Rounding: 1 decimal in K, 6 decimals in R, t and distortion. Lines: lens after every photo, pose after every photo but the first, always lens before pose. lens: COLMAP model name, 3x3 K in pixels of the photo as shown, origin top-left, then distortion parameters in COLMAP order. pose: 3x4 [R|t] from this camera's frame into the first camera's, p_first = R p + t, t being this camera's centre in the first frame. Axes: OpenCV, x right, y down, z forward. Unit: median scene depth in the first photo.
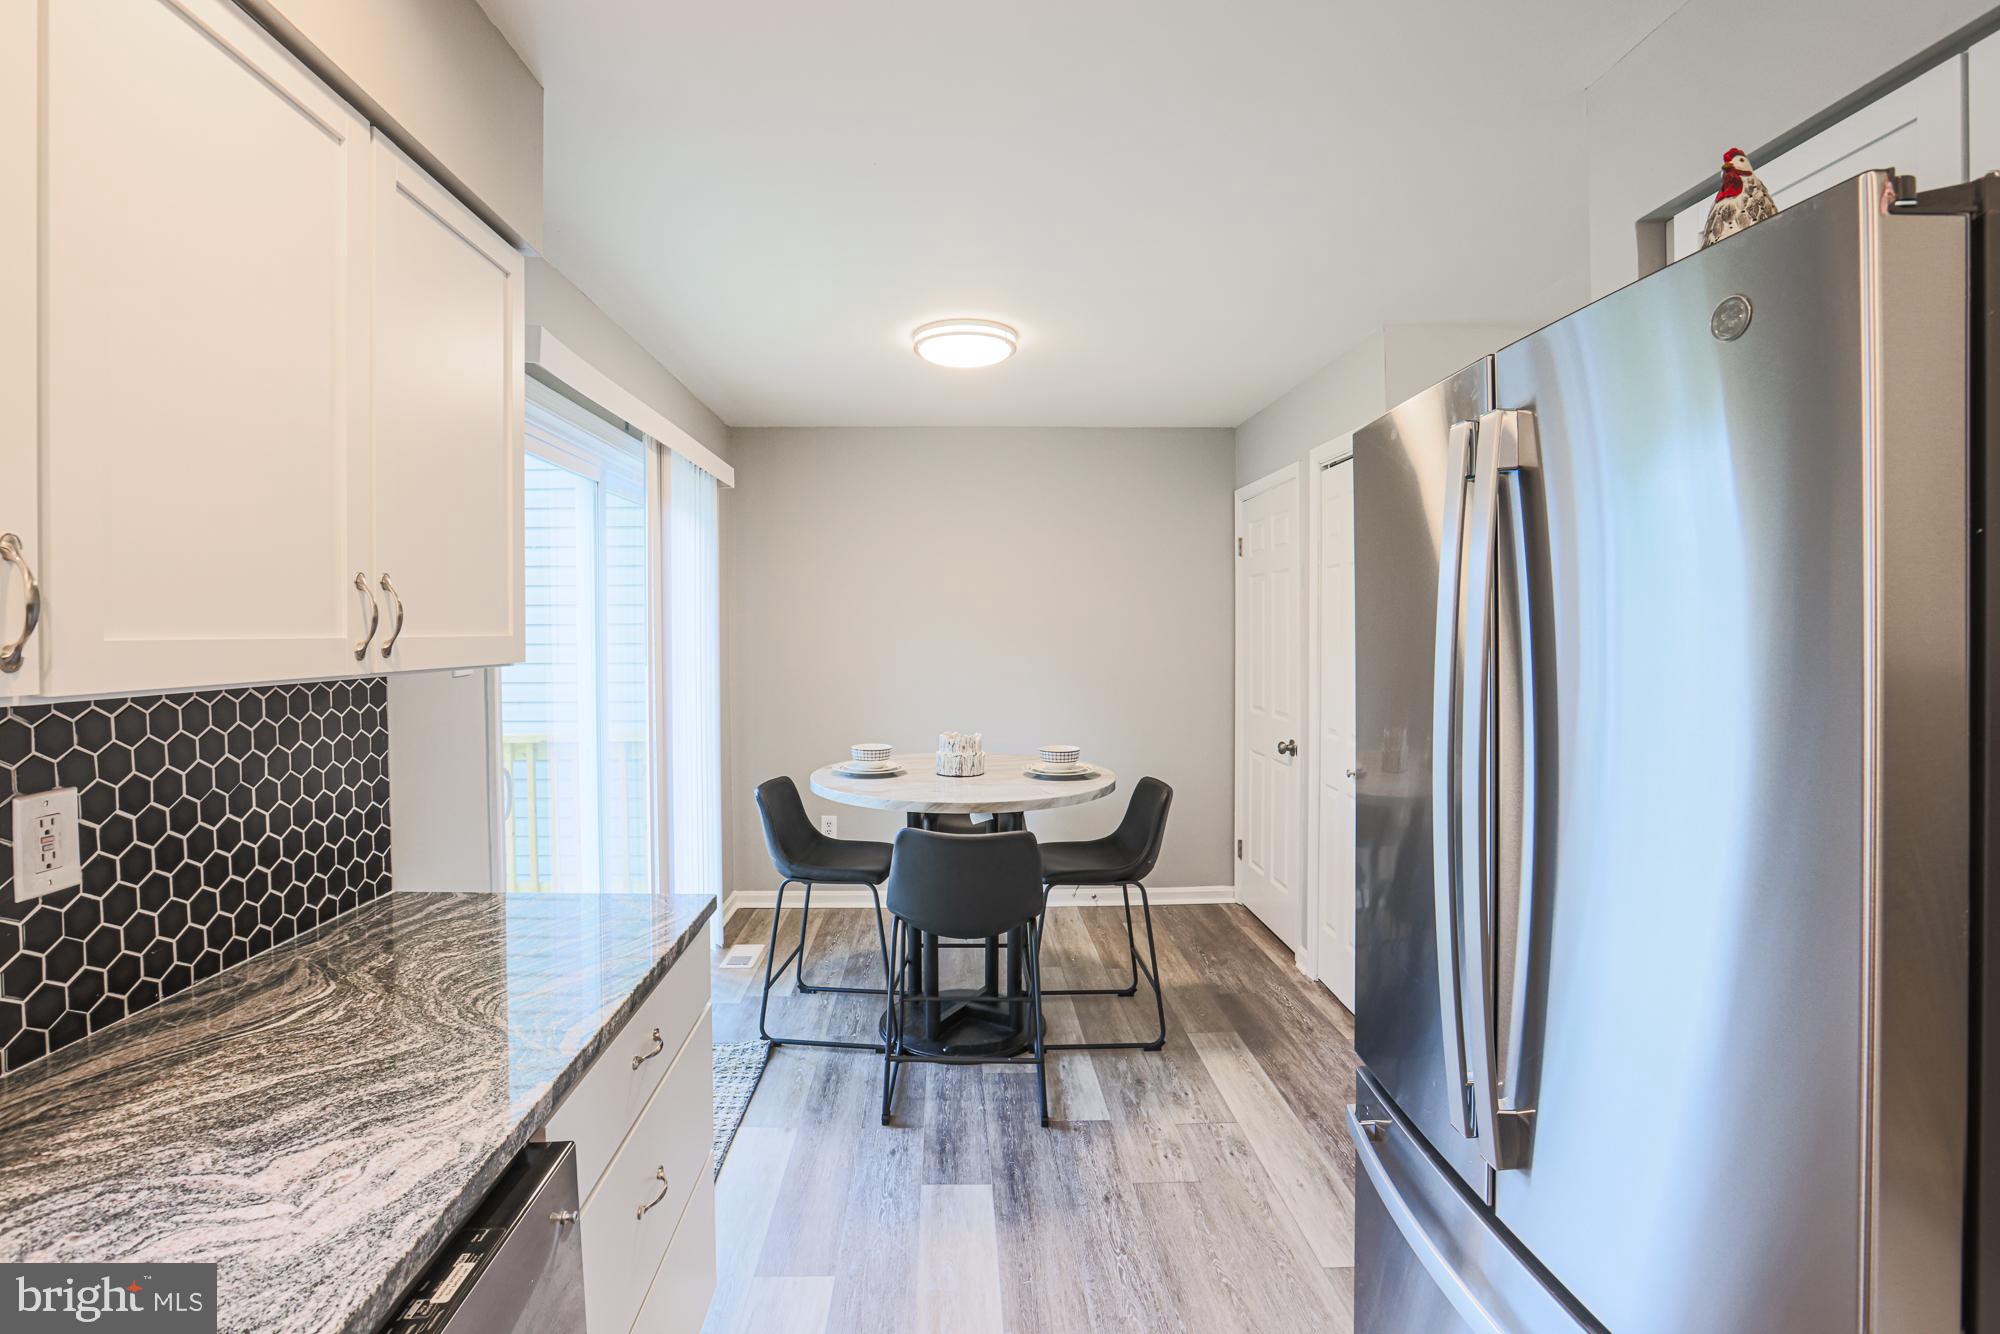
lens RADIAL K [[927.8, 0, 979.9], [0, 927.8, 639.1], [0, 0, 1]] dist [-0.050453, 0.015954]
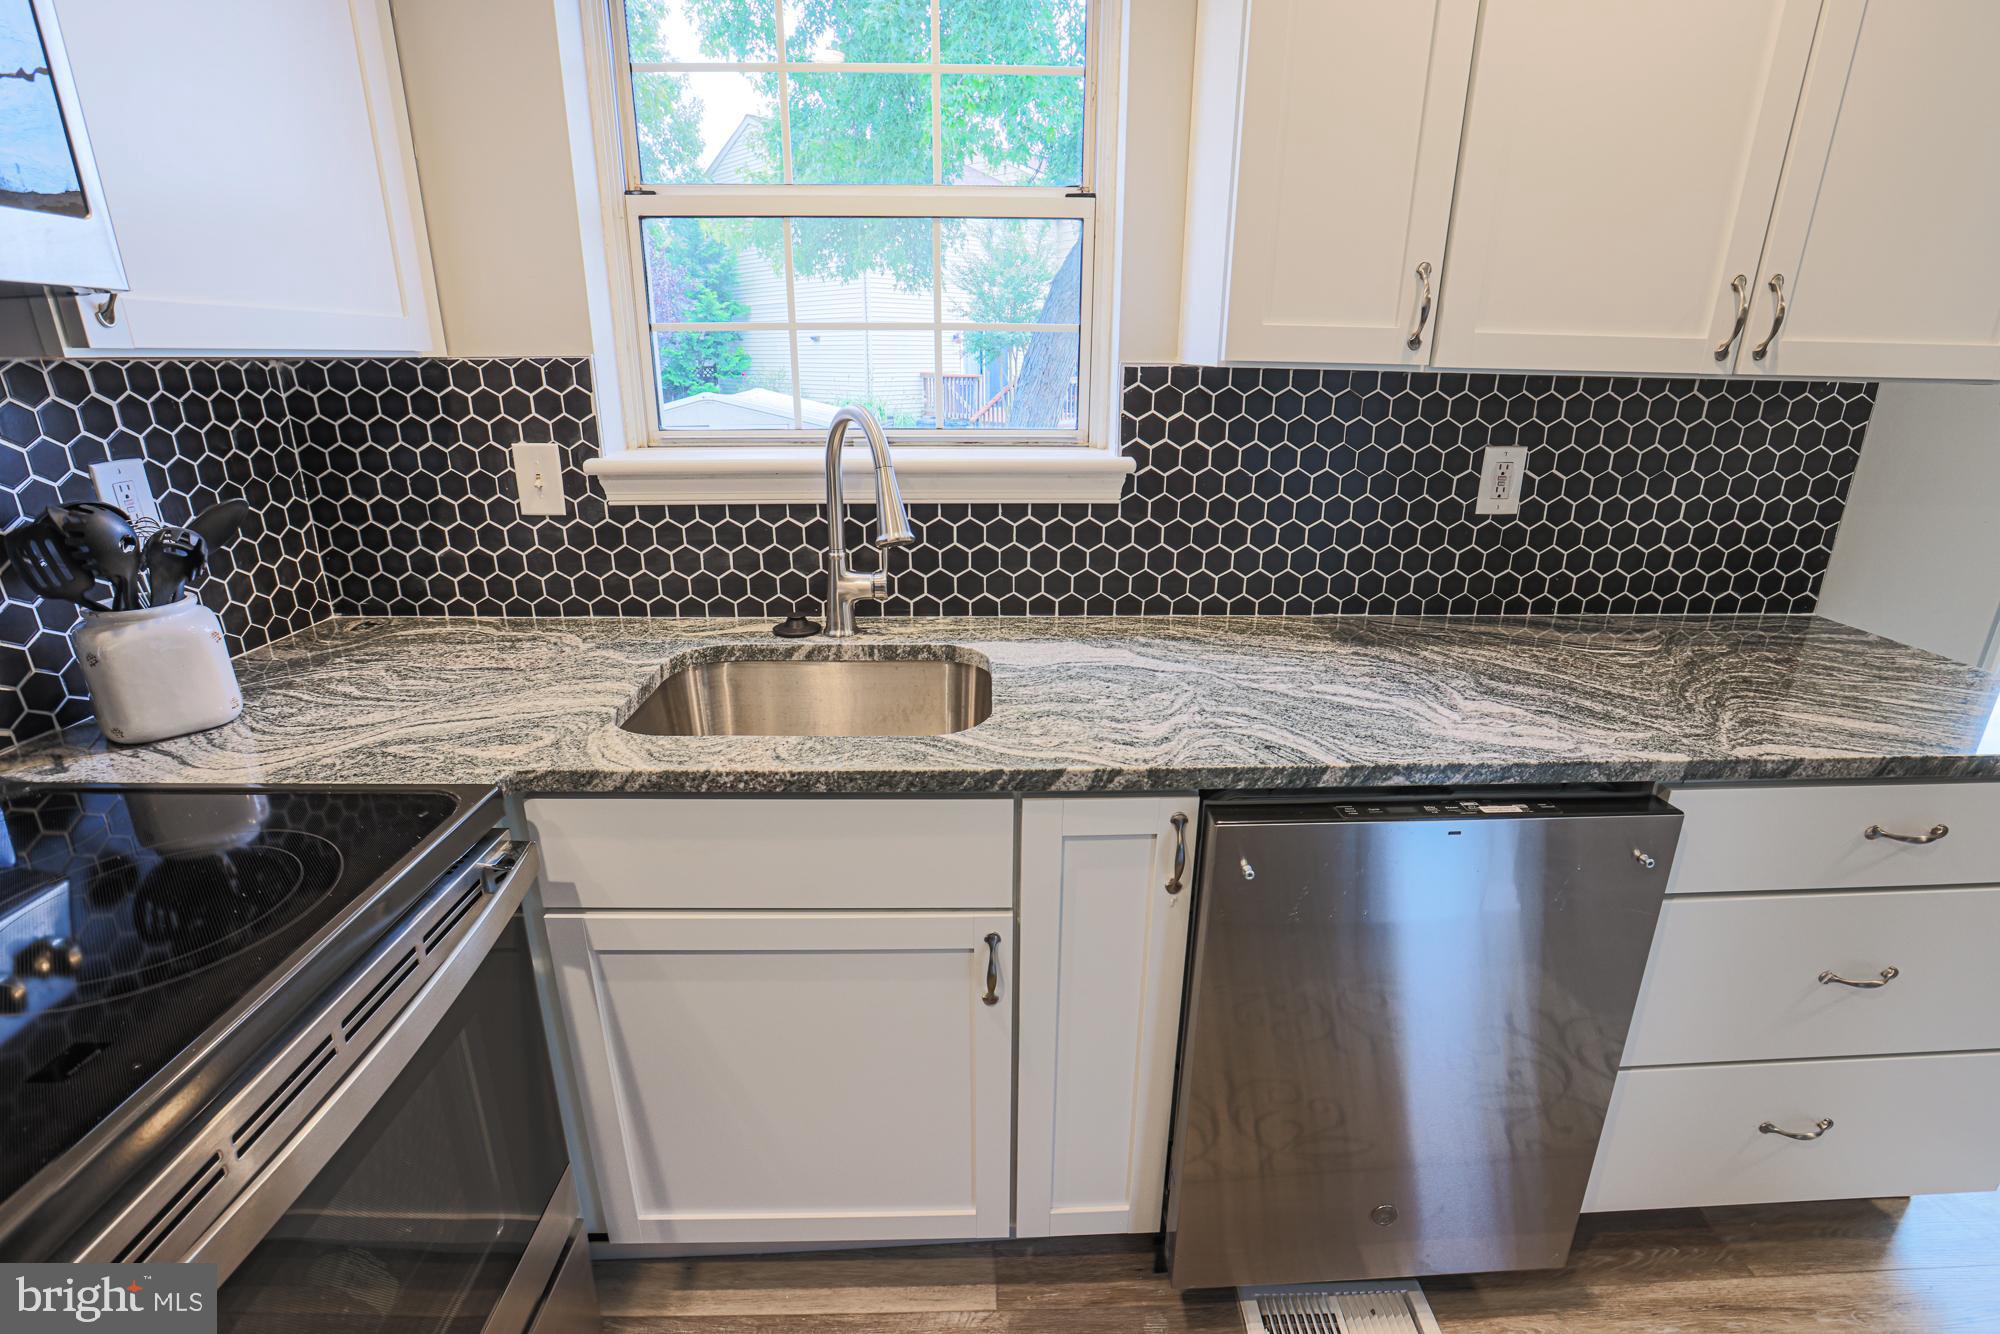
lens RADIAL K [[927.8, 0, 996.2], [0, 927.8, 661.8], [0, 0, 1]] dist [-0.050453, 0.015954]
pose [[0.002430, 0.323387, -0.946264, 0.485613], [-0.018204, 0.946124, 0.323292, 0.033399], [0.999831, 0.016440, 0.008186, 0.134301]]
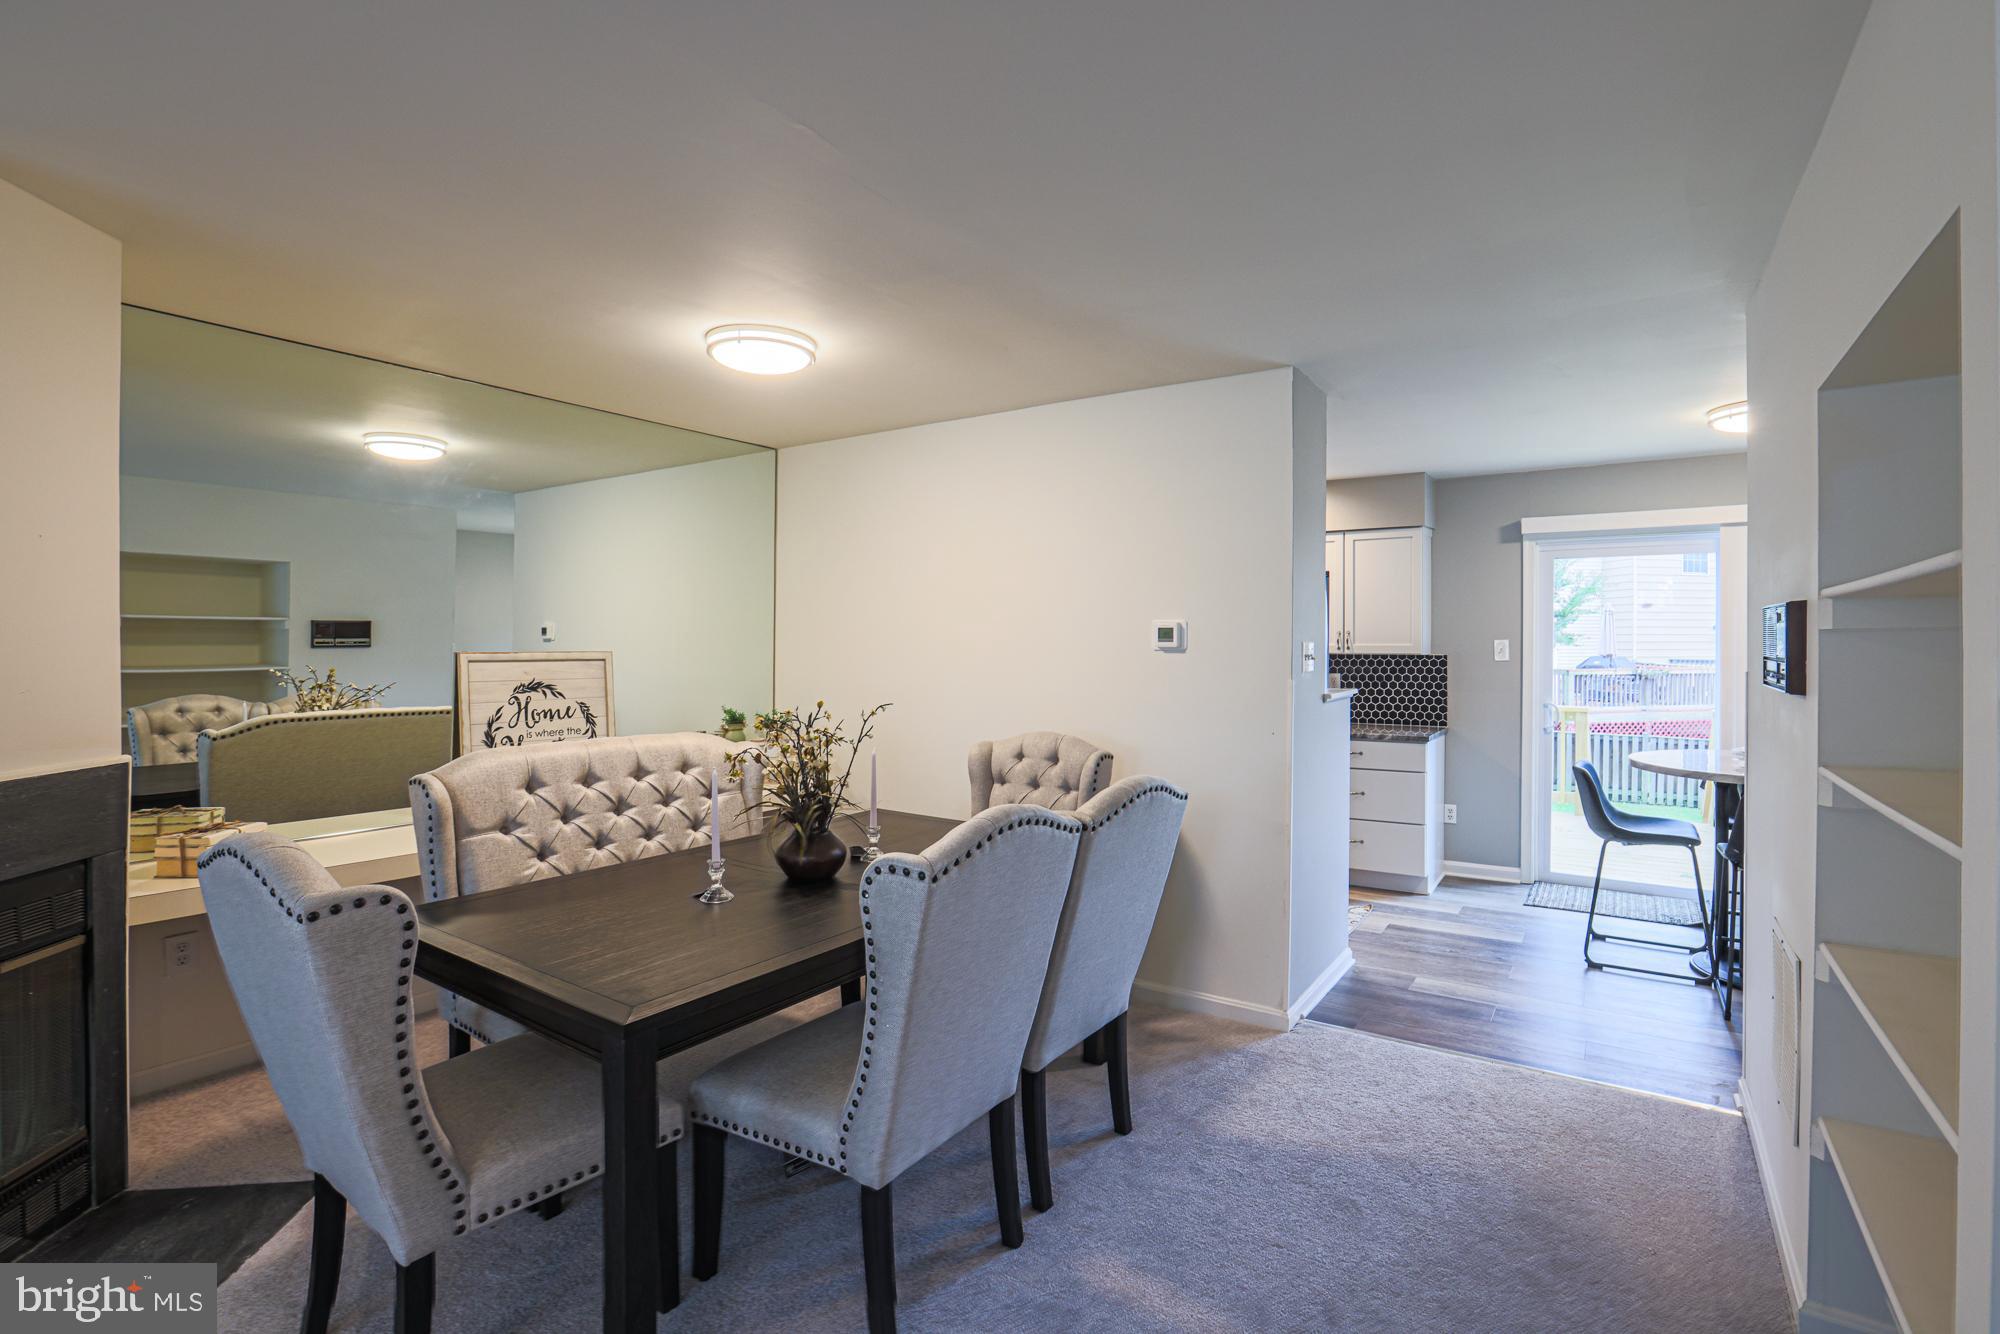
lens RADIAL K [[927.8, 0, 1017.7], [0, 927.8, 647.7], [0, 0, 1]] dist [-0.050453, 0.015954]
pose [[-0.583212, 0.010732, -0.812249, 4.327136], [-0.004419, 0.999856, 0.016383, -0.061737], [0.812308, 0.013144, -0.583080, 2.552590]]
